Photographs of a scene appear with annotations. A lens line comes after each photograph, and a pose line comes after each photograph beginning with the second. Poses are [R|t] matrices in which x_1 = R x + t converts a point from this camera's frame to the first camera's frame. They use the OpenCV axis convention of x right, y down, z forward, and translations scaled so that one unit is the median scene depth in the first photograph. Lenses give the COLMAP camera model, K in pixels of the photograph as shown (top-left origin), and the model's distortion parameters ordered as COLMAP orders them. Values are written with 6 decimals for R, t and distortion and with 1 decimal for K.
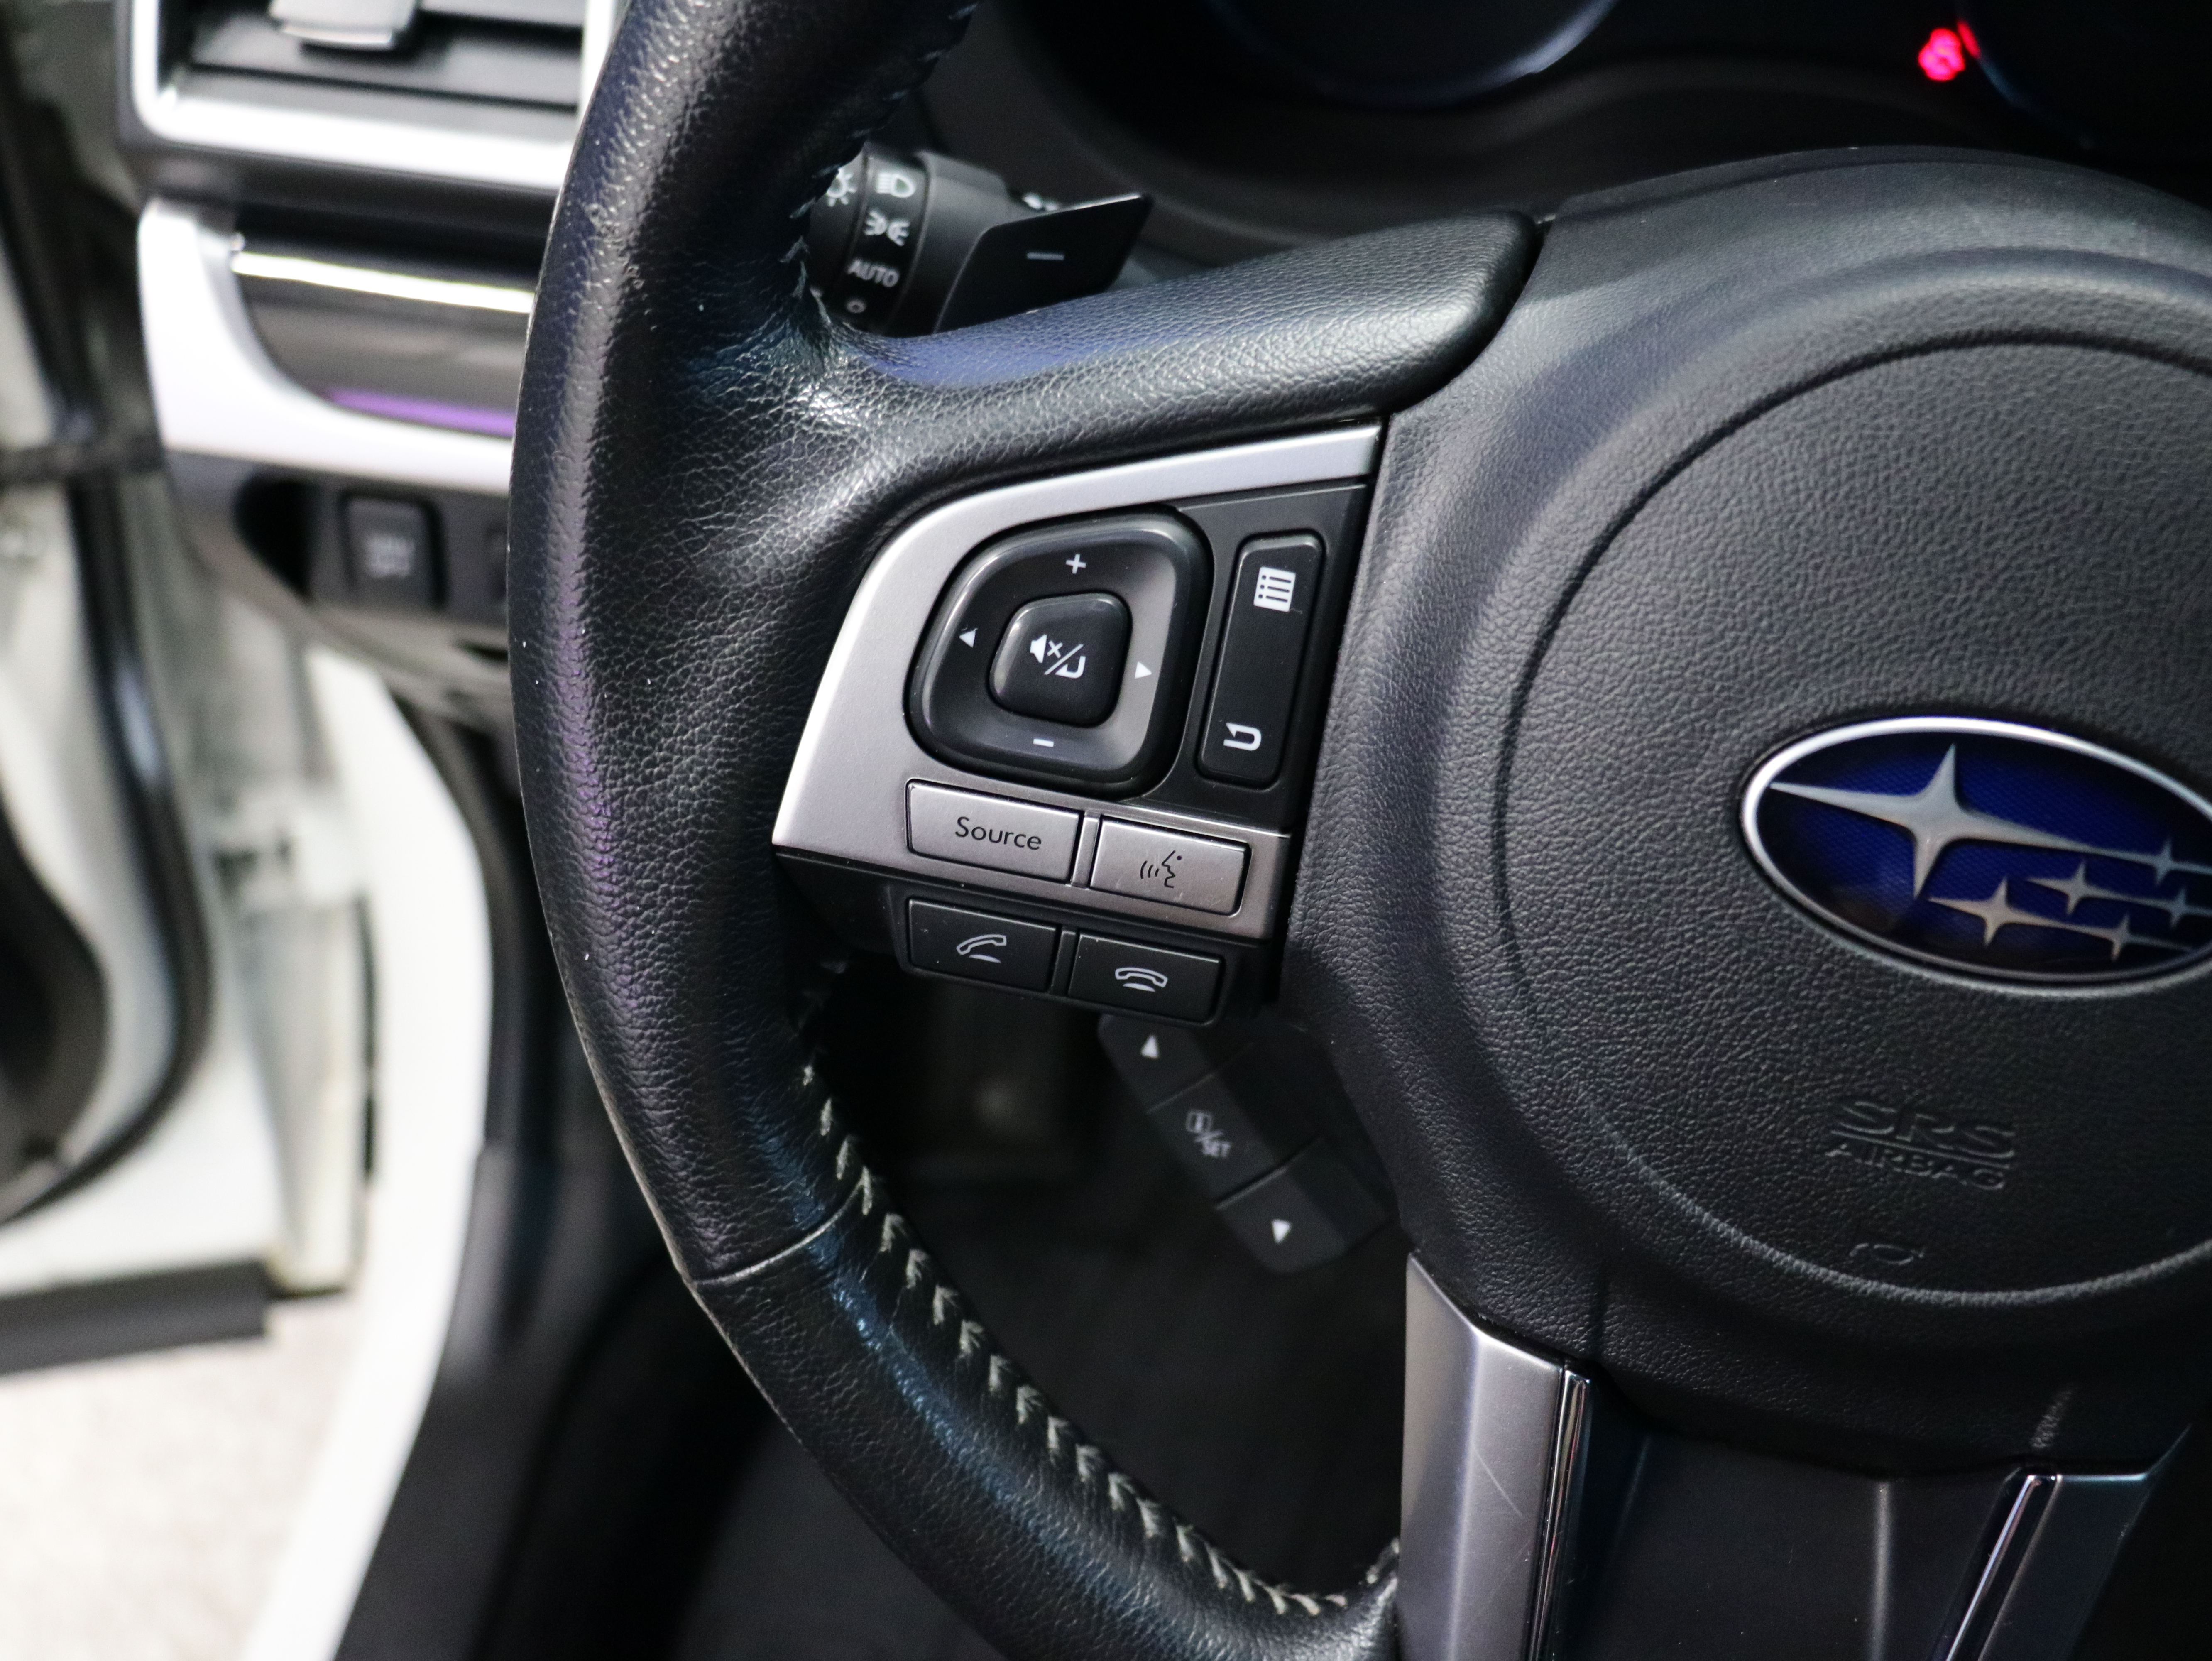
lens RADIAL K [[2395.2, 0, 1097.6], [0, 2395.2, 815.9], [0, 0, 1]] dist [-0.033274, -0.008715]
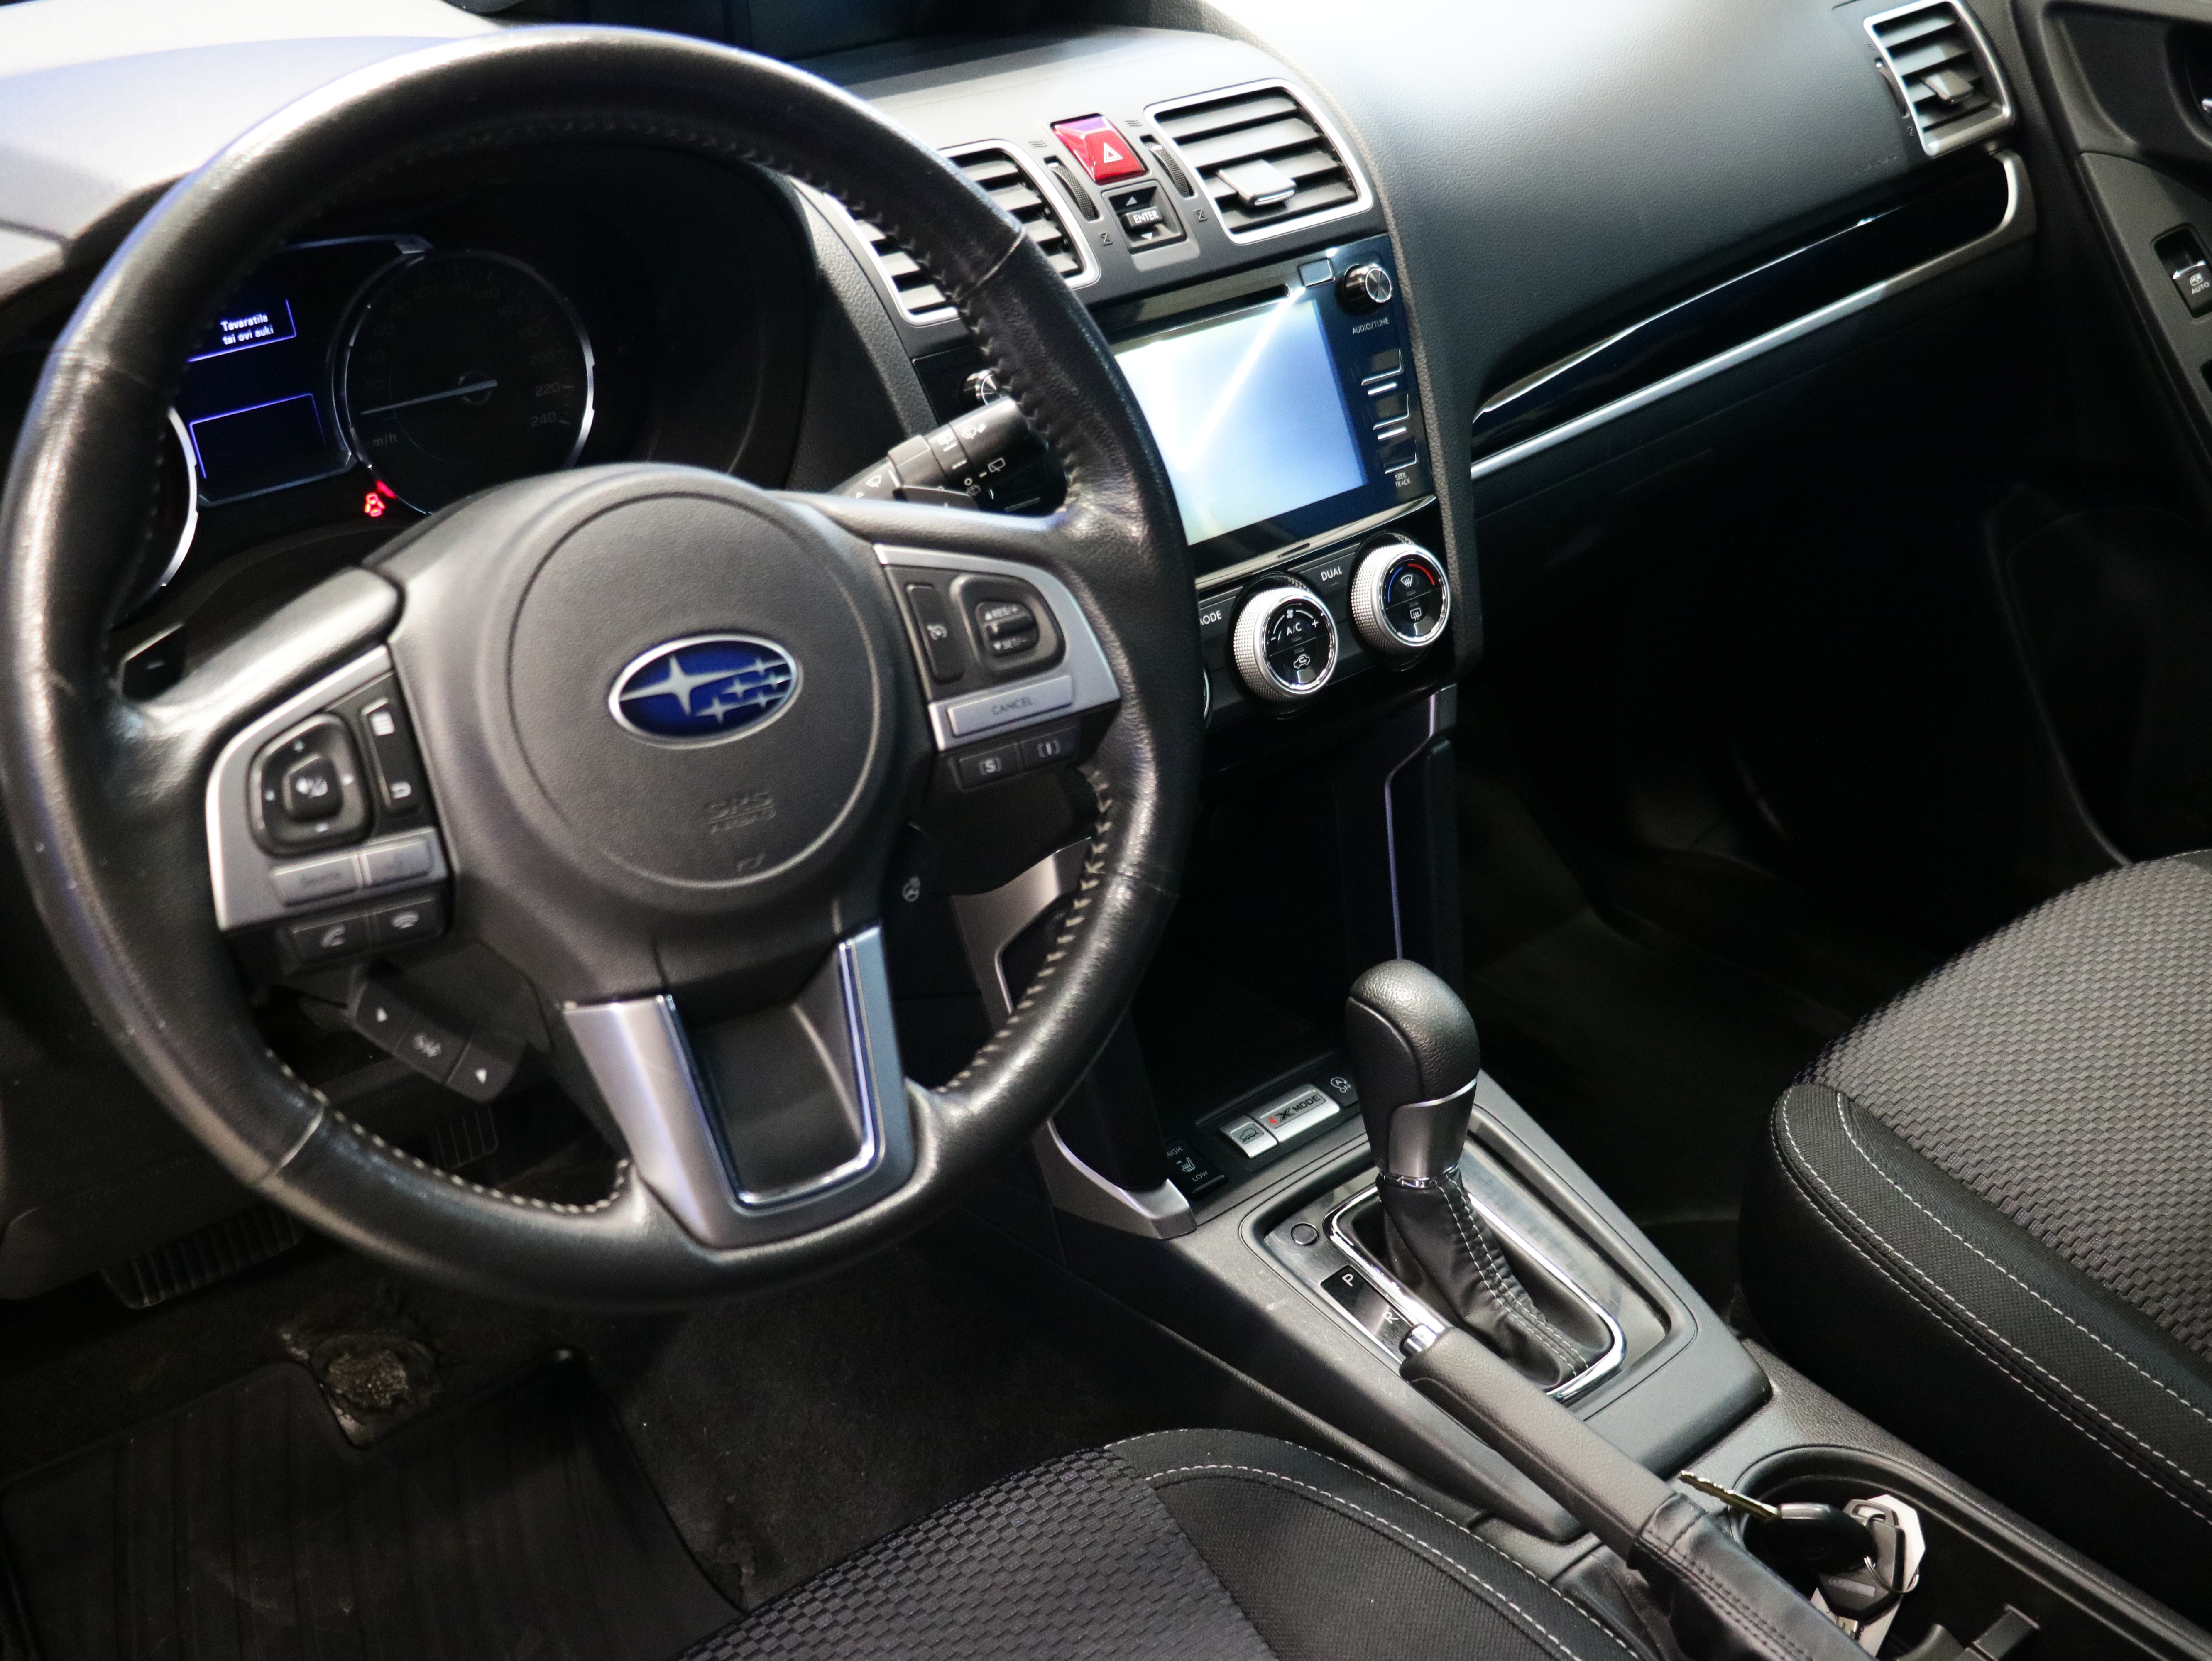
lens RADIAL K [[2549.1, 0, 1106.0], [0, 2549.1, 830.5], [0, 0, 1]] dist [-0.044168, 0.021835]
pose [[0.669616, -0.372527, 0.642525, -0.982744], [0.516993, 0.854902, -0.043131, 0.418841], [-0.533229, 0.361062, 0.765050, -1.071783]]
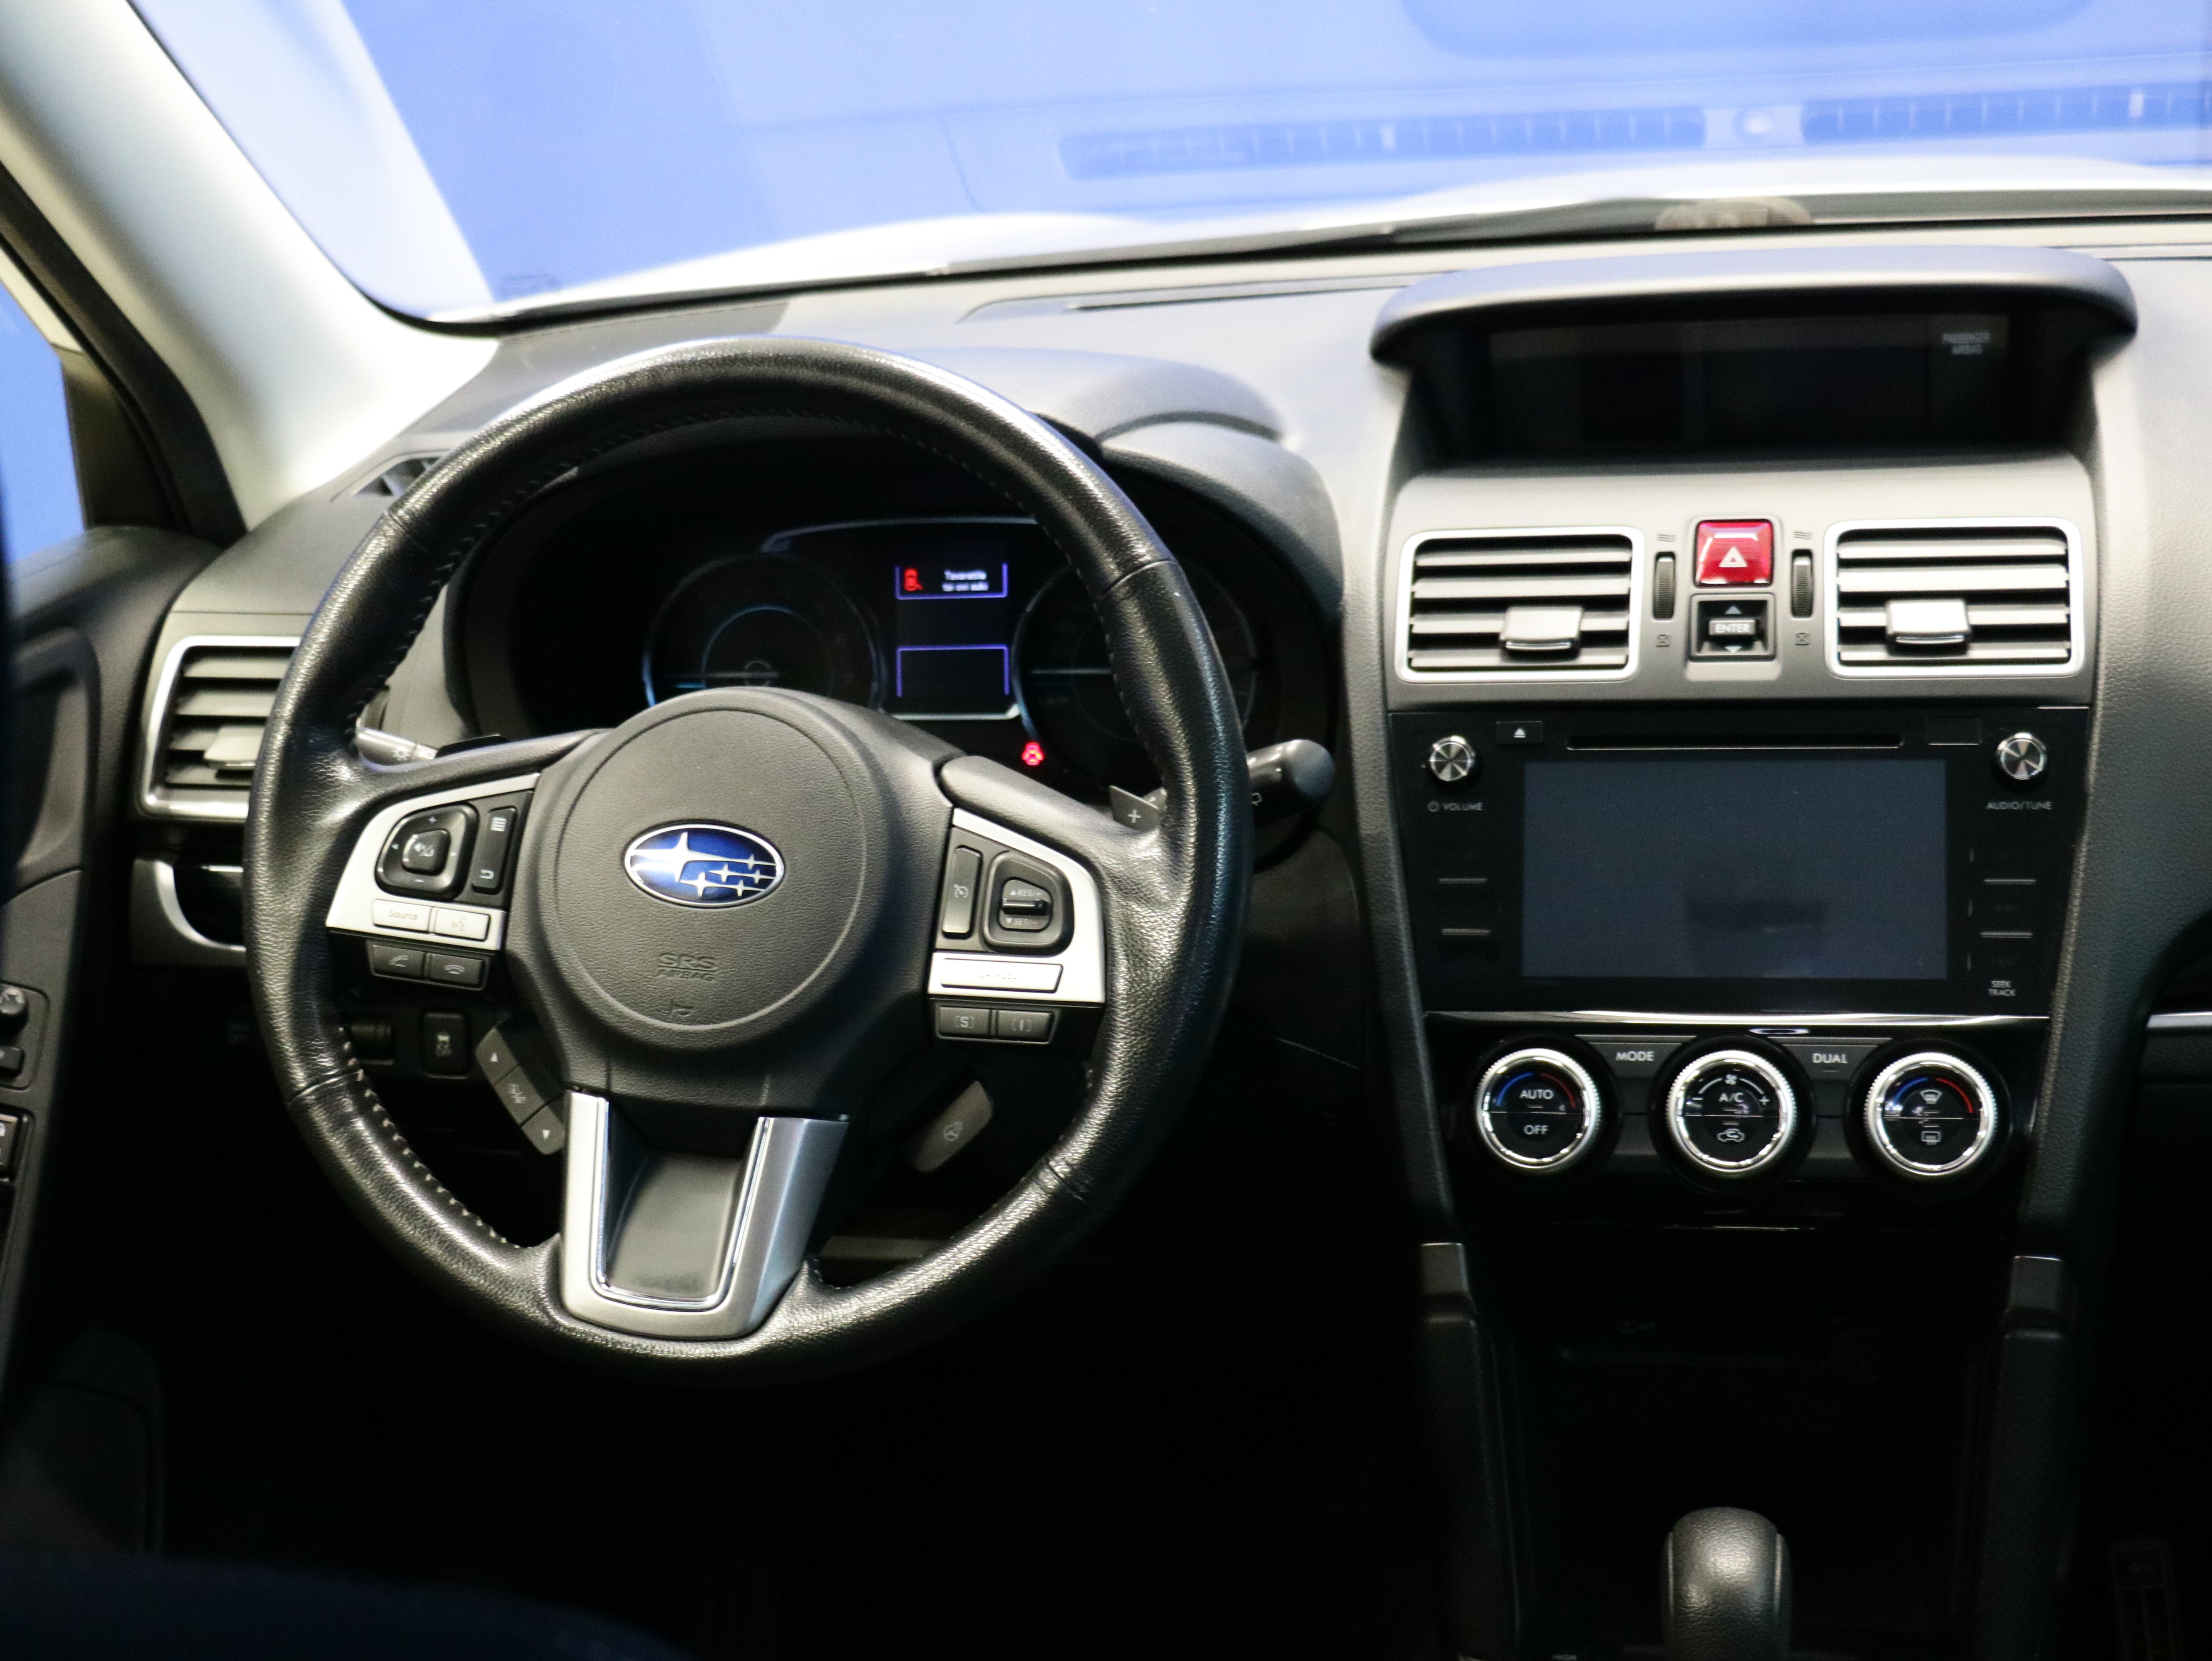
lens RADIAL K [[3328.5, 0, 1106.0], [0, 3328.5, 830.5], [0, 0, 1]] dist [-0.060776, 0.093536]
pose [[0.995422, -0.046996, -0.083222, 1.092644], [0.005327, 0.896683, -0.442641, 1.624506], [0.095427, 0.440171, 0.892829, -2.408145]]
